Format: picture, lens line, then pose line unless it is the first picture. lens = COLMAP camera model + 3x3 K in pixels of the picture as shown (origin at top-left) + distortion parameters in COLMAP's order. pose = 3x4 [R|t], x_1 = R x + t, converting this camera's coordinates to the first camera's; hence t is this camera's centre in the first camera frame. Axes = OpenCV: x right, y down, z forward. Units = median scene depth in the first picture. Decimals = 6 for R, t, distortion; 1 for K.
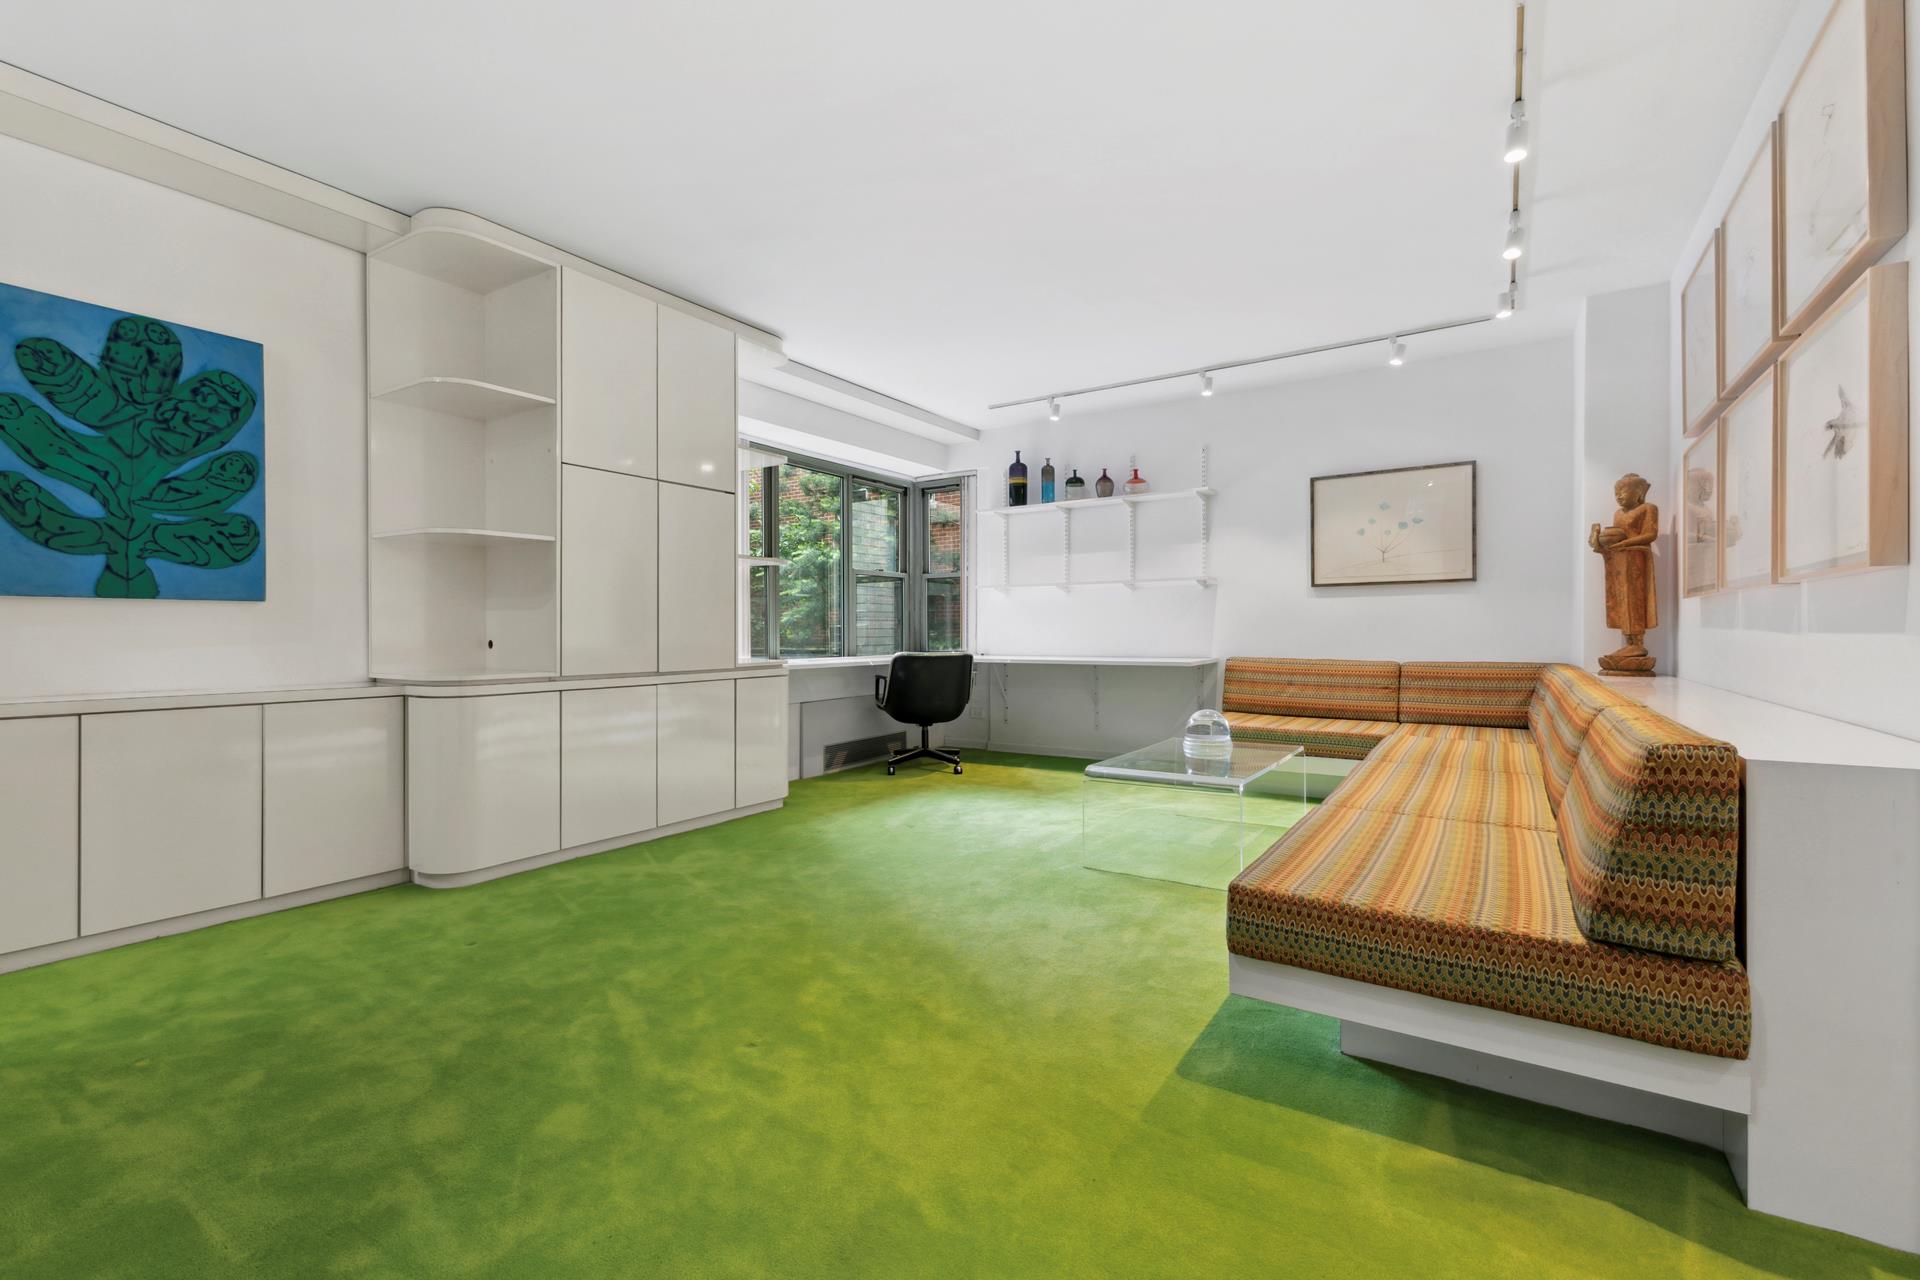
lens RADIAL K [[830.2, 0, 960.6], [0, 830.2, 631.9], [0, 0, 1]] dist [0.002582, 0.000105]
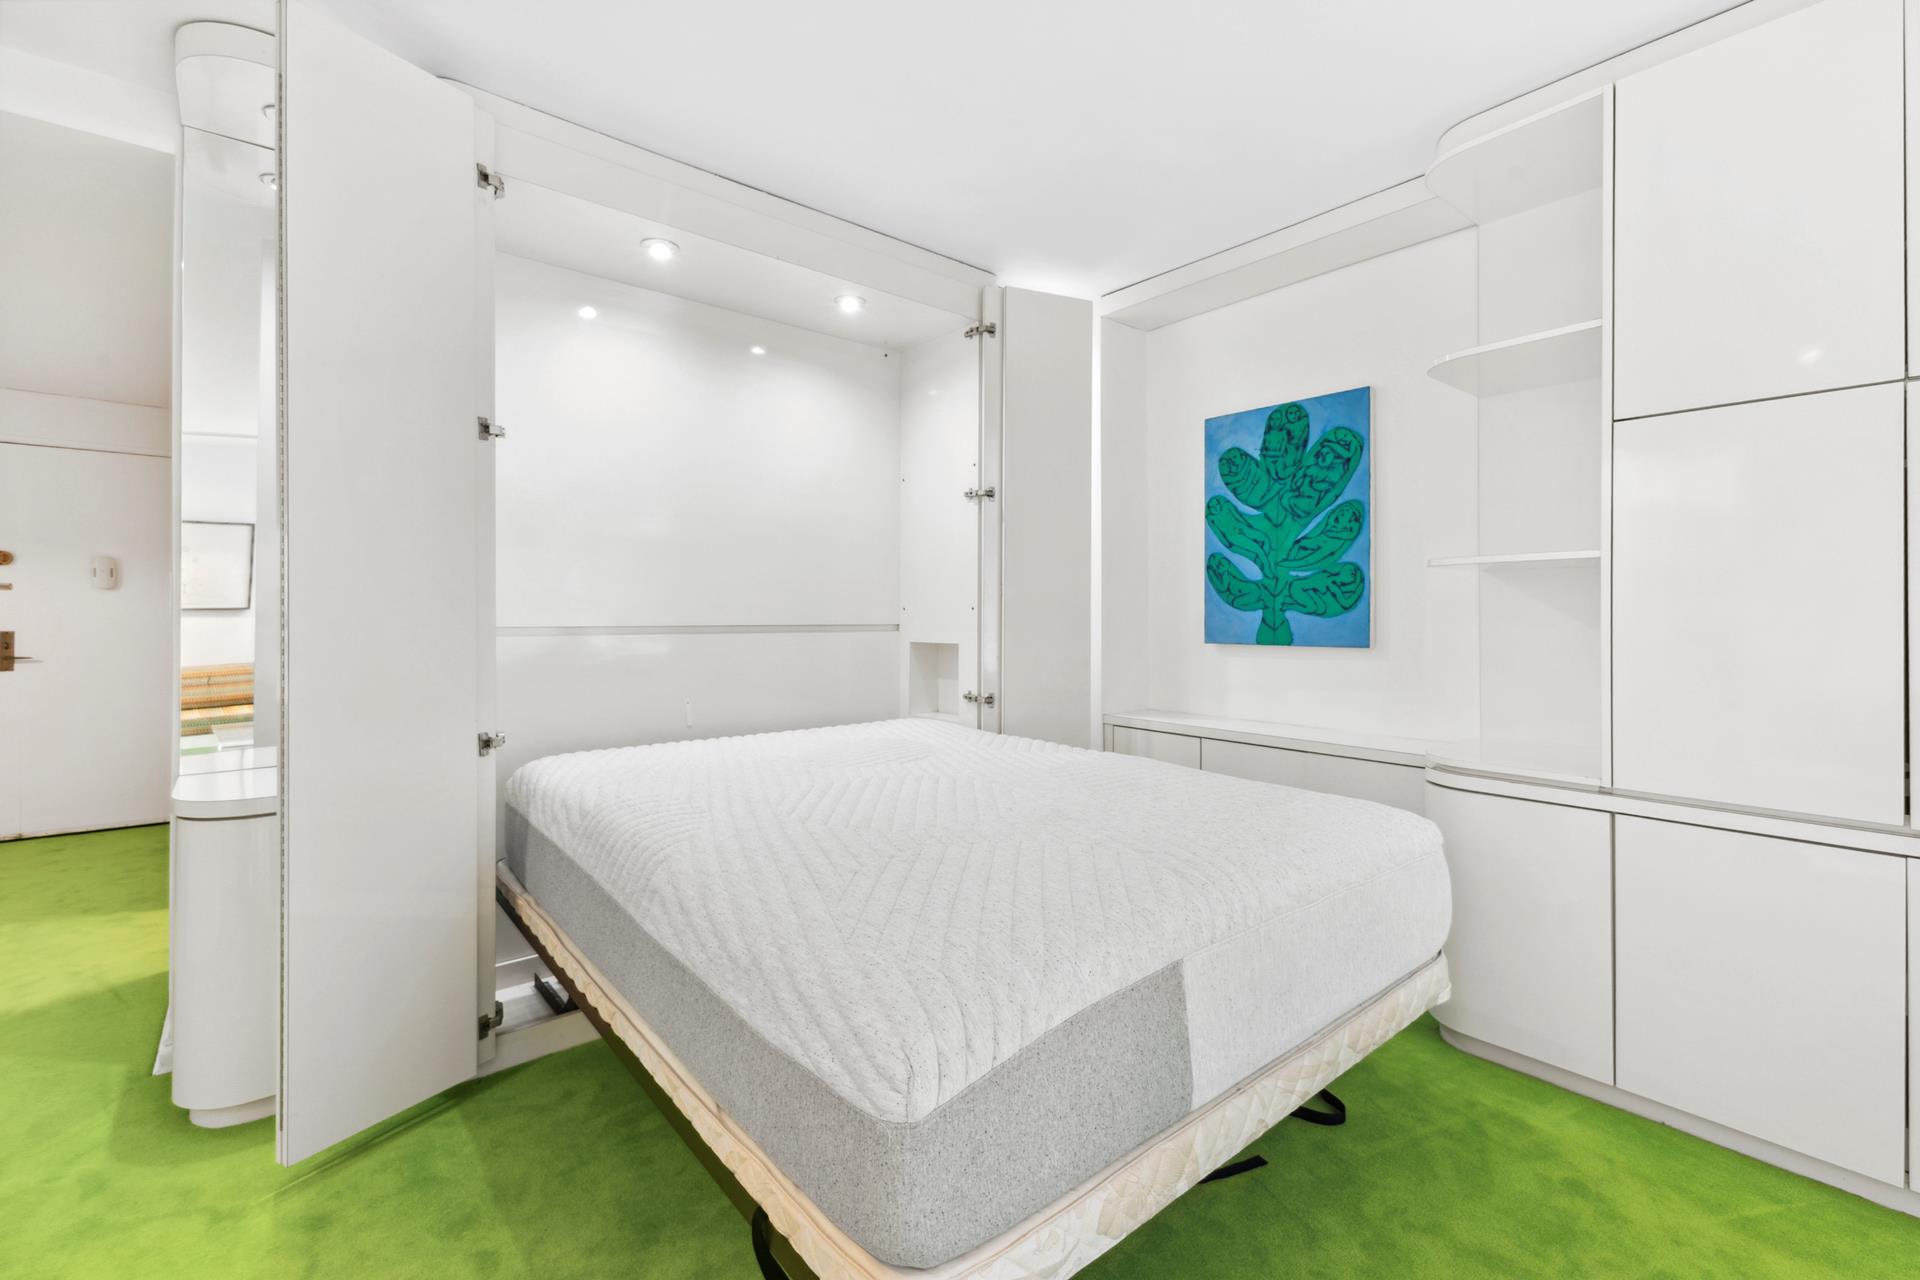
lens RADIAL K [[830.2, 0, 971.0], [0, 830.2, 605.9], [0, 0, 1]] dist [0.002582, 0.000105]
pose [[-0.289645, -0.008567, -0.957096, 0.254324], [-0.004352, 0.999961, -0.007634, -0.084312], [0.957124, 0.001954, -0.289671, 0.910445]]
